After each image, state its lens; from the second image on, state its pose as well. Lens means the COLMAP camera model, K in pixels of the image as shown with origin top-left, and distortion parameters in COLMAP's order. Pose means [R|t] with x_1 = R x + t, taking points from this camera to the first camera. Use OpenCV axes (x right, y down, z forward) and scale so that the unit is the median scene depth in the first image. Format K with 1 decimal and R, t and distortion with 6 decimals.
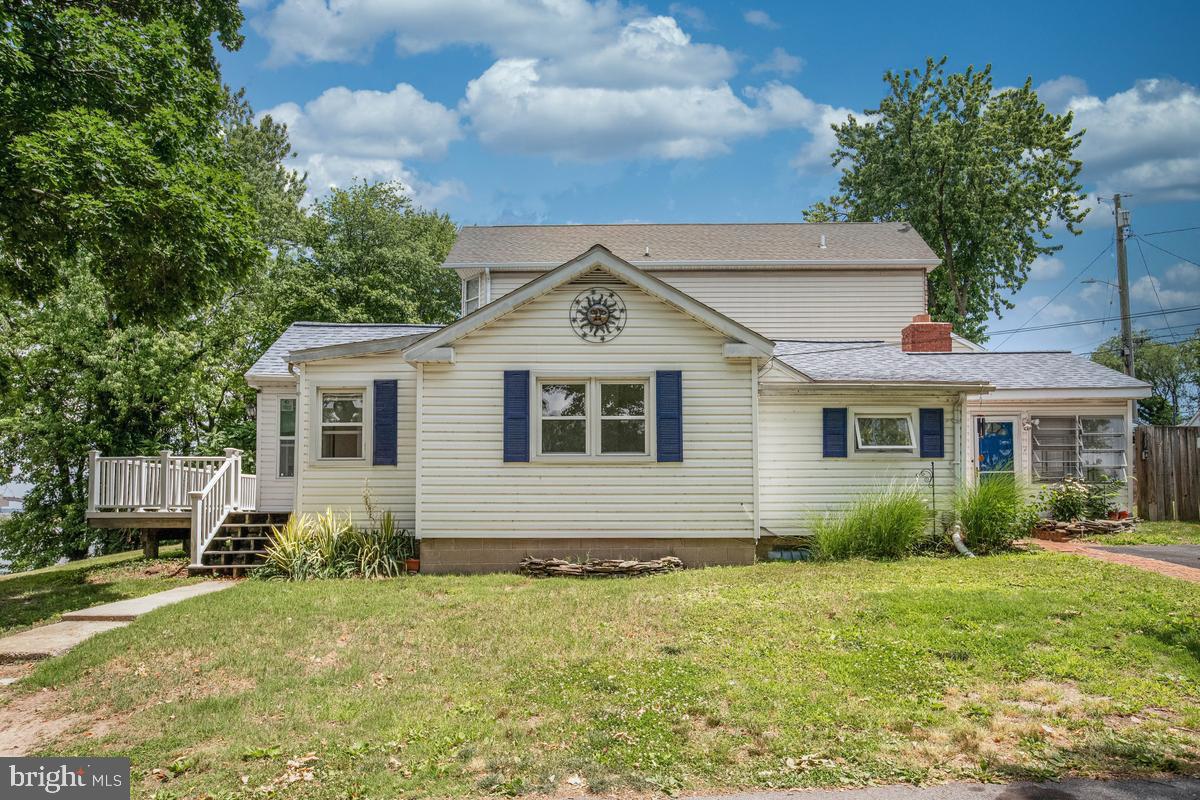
lens RADIAL K [[783.6, 0, 600.0], [0, 783.6, 476.0], [0, 0, 1]] dist [-0.025358, -0.002257]
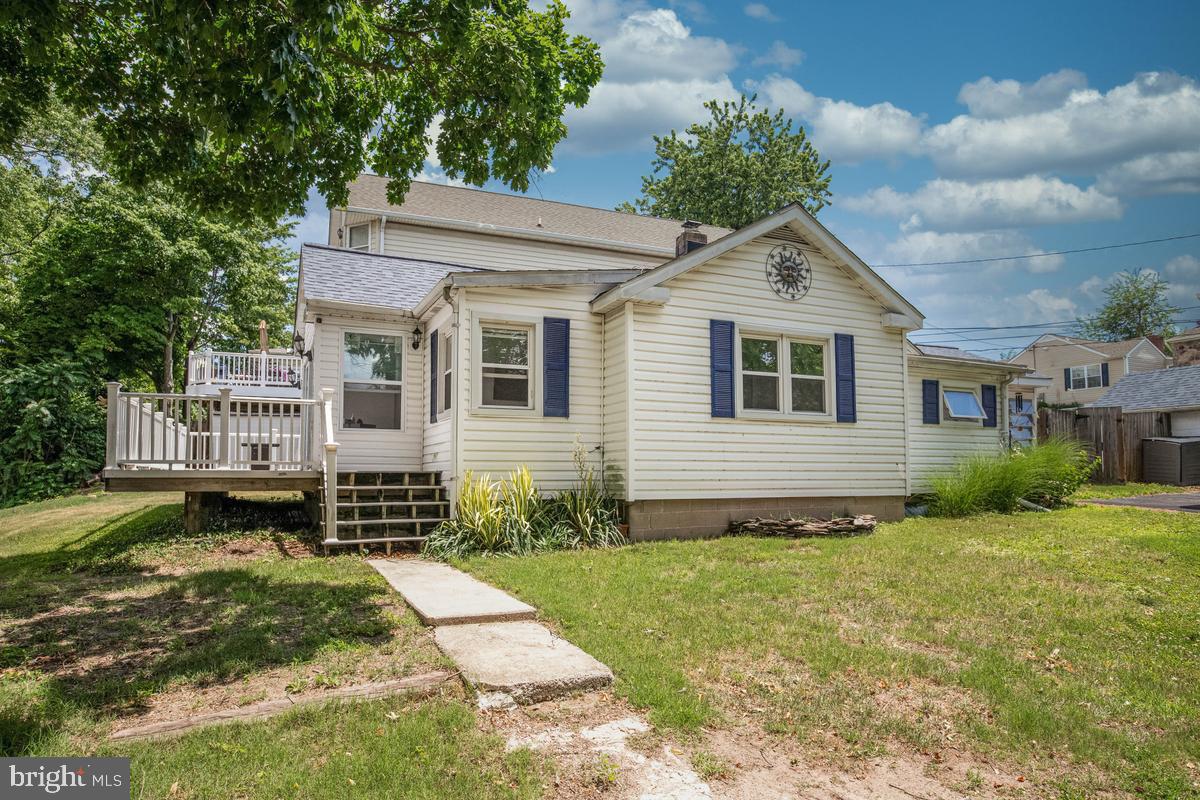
lens RADIAL K [[716.5, 0, 599.7], [0, 716.5, 444.7], [0, 0, 1]] dist [-0.036488, 0.000149]
pose [[0.912682, 0.019006, 0.408229, -0.585294], [-0.017105, 0.999819, -0.008307, 0.024208], [-0.408313, 0.000599, 0.912842, 0.274390]]
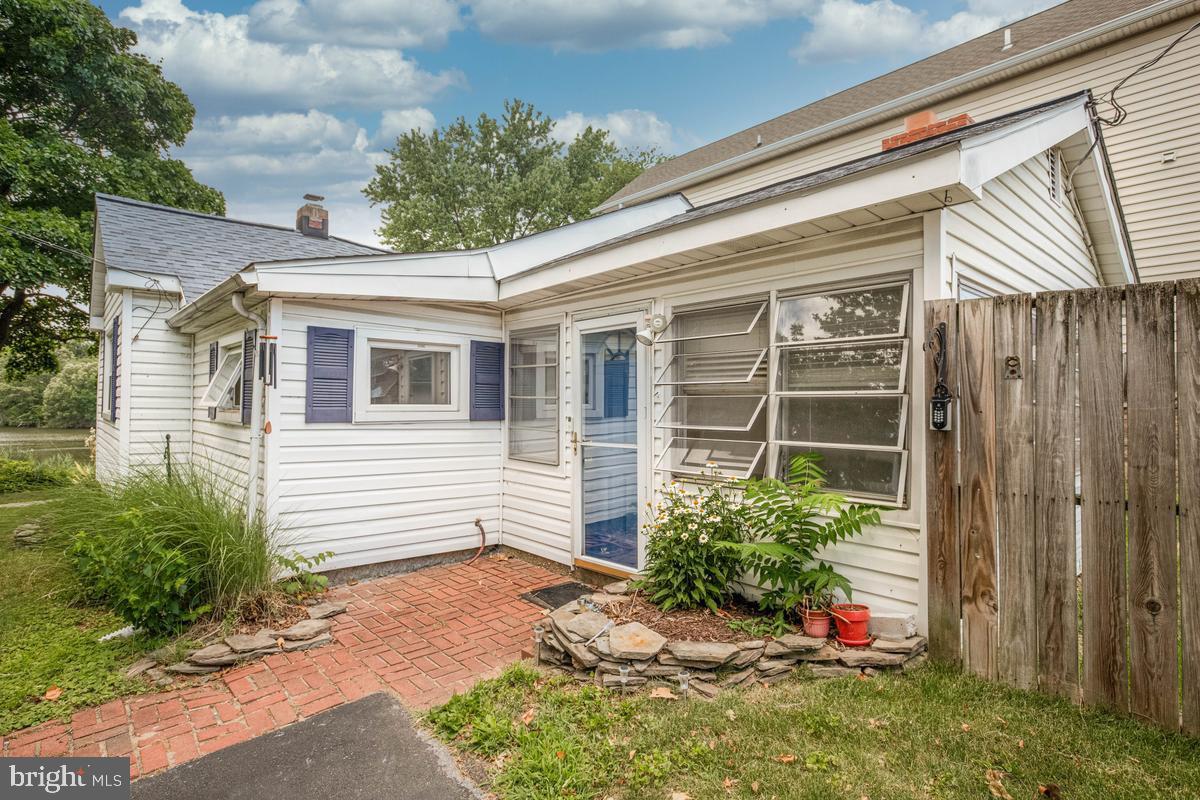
lens RADIAL K [[600.8, 0, 626.1], [0, 600.8, 393.8], [0, 0, 1]] dist [-0.011077, -0.000069]
pose [[0.667460, -0.005442, -0.744626, 0.962153], [0.015834, 0.999851, 0.006886, -0.044601], [0.744477, -0.016386, 0.667447, 0.975916]]
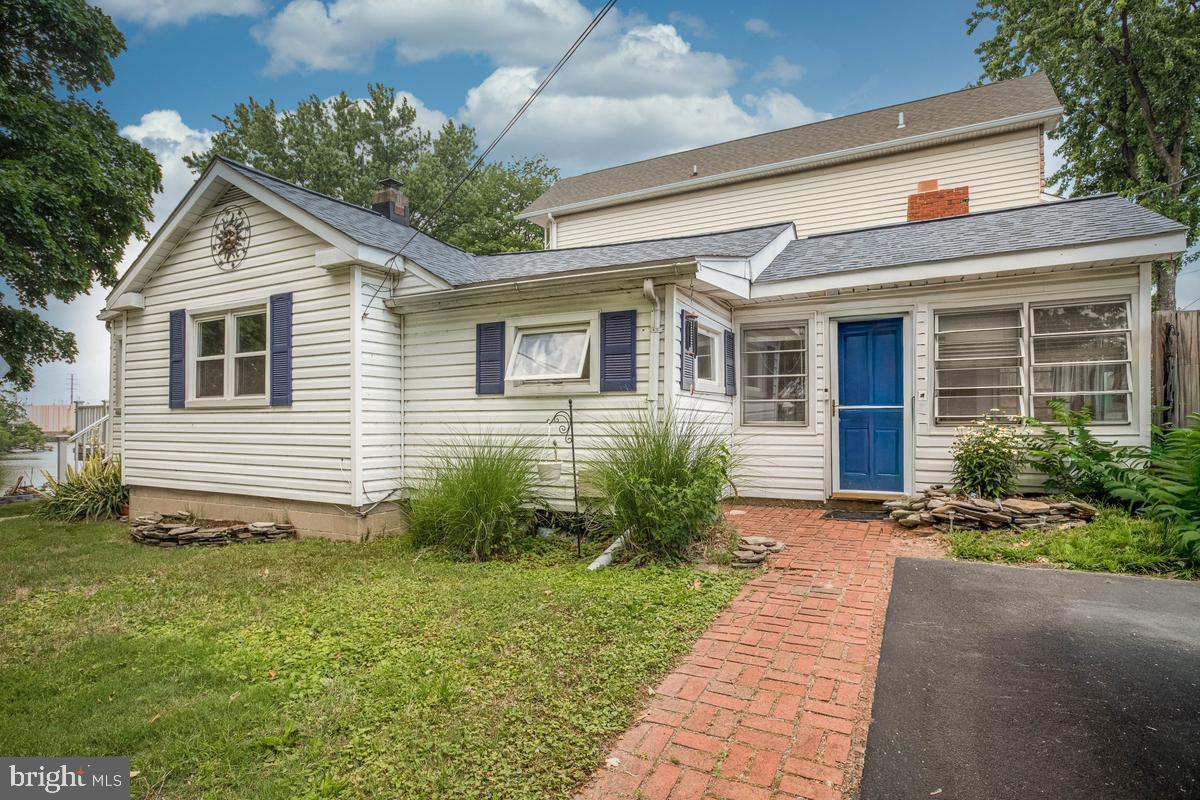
lens RADIAL K [[604.5, 0, 635.8], [0, 604.5, 412.0], [0, 0, 1]] dist [-0.005202, 0.000485]
pose [[0.885766, -0.007286, -0.464075, 0.706991], [0.020222, 0.999533, 0.022906, -0.018336], [0.463691, -0.029674, 0.885500, 0.609863]]
